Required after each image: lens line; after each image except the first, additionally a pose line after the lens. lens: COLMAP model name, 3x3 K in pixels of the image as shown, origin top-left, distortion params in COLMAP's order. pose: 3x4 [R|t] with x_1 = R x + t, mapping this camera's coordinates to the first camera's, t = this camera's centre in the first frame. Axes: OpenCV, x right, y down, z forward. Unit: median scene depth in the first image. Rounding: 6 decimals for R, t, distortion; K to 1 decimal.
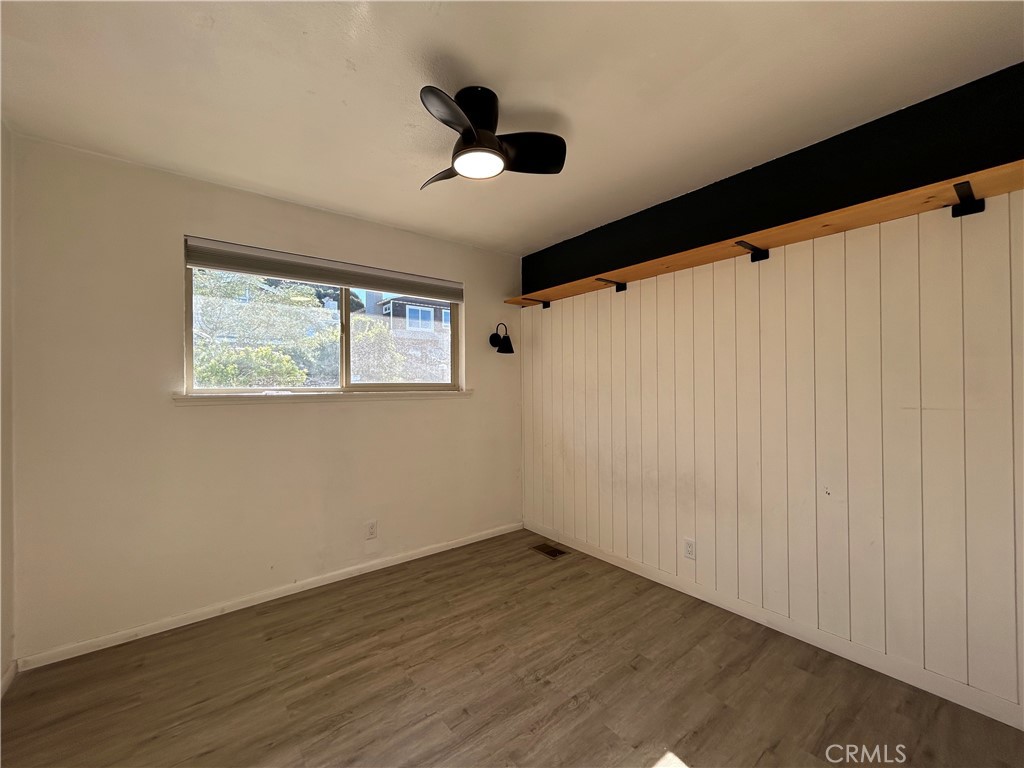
lens RADIAL K [[413.8, 0, 510.7], [0, 413.8, 383.1], [0, 0, 1]] dist [0.000748, 0.000546]
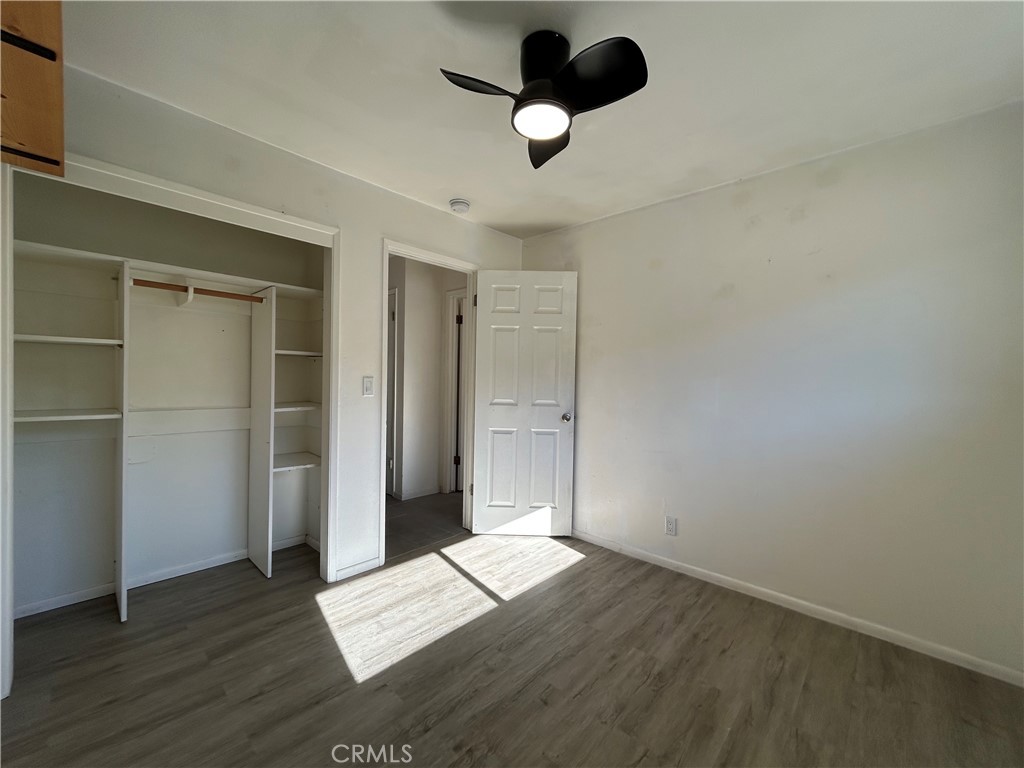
lens RADIAL K [[413.8, 0, 510.7], [0, 413.8, 383.1], [0, 0, 1]] dist [0.000748, 0.000546]
pose [[-0.988796, -0.008669, -0.149019, 0.122391], [-0.009110, 0.999956, 0.002272, 0.038094], [0.148993, 0.003604, -0.988832, 1.953941]]
